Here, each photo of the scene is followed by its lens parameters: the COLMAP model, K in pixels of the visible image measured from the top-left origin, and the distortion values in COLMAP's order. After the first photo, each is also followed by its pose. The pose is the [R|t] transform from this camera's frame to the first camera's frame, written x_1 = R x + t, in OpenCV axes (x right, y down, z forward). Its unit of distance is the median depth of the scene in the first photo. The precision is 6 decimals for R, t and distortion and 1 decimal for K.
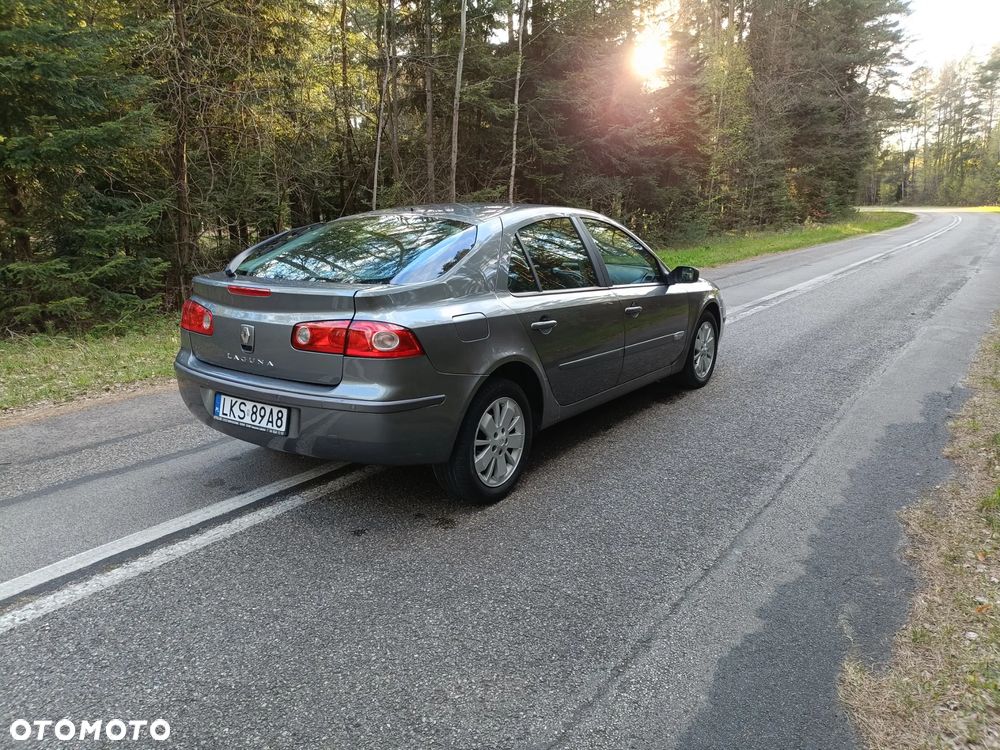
lens RADIAL K [[738.9, 0, 500.4], [0, 738.9, 374.6], [0, 0, 1]] dist [0.021376, -0.007235]
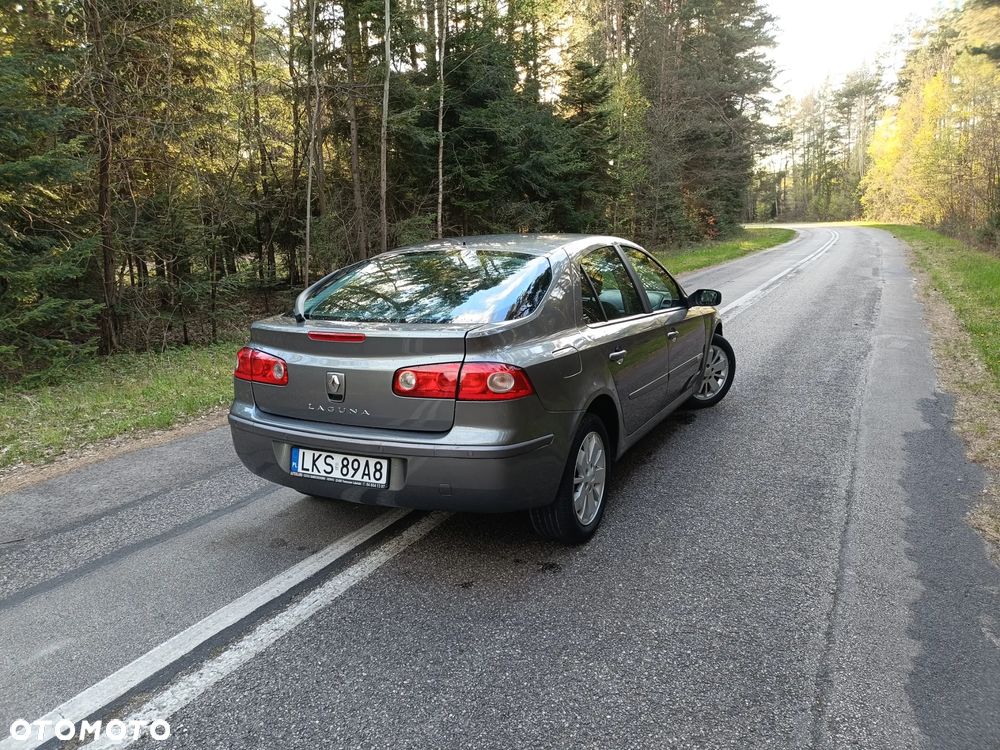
lens RADIAL K [[736.8, 0, 500.1], [0, 736.8, 374.4], [0, 0, 1]] dist [0.021704, -0.006708]
pose [[0.990096, -0.052403, 0.130244, -0.187868], [0.056541, 0.998000, -0.028275, -0.019193], [-0.128502, 0.035359, 0.991079, 0.038254]]
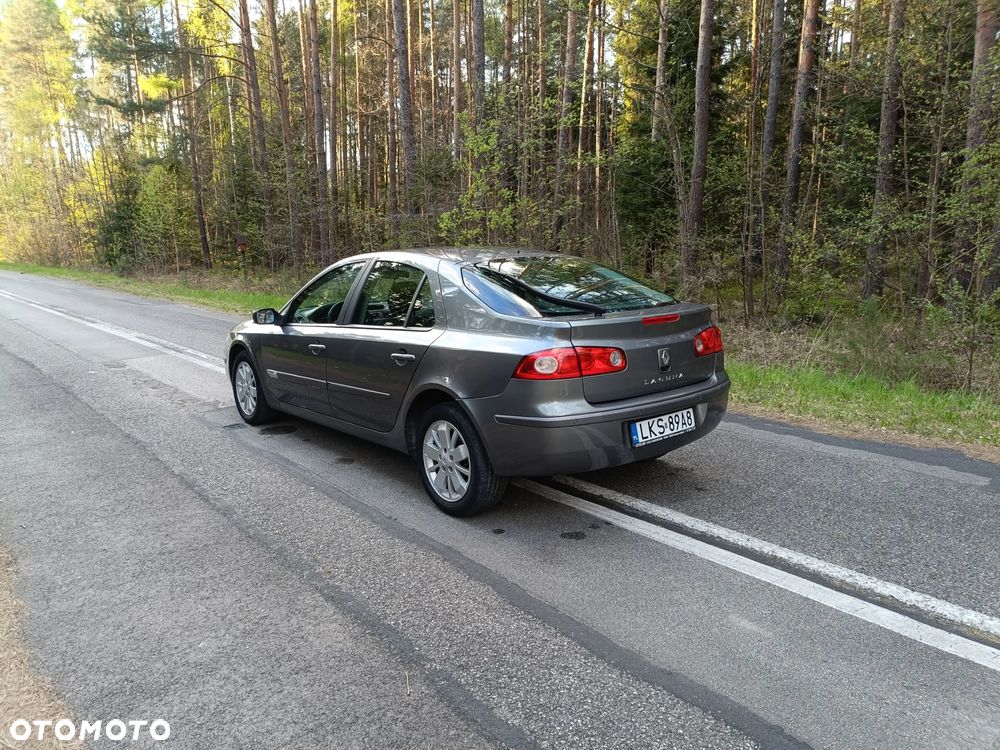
lens RADIAL K [[731.9, 0, 497.0], [0, 731.9, 373.6], [0, 0, 1]] dist [0.021100, -0.007227]
pose [[0.266315, -0.169188, 0.948921, -1.093580], [0.230847, 0.967019, 0.107627, -0.154674], [-0.935834, 0.190393, 0.296589, 0.665601]]
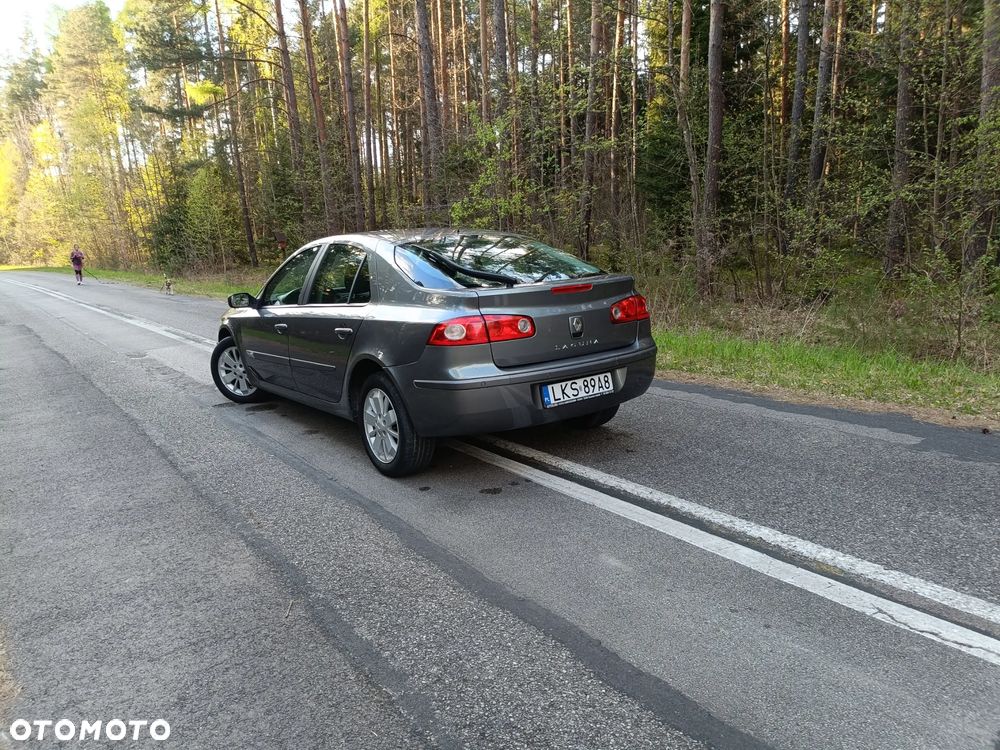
lens RADIAL K [[728.2, 0, 497.3], [0, 728.2, 376.3], [0, 0, 1]] dist [0.025971, -0.012406]
pose [[0.327899, -0.189188, 0.925575, -1.106496], [0.258009, 0.960430, 0.104908, -0.095135], [-0.908798, 0.204408, 0.363737, 0.510703]]
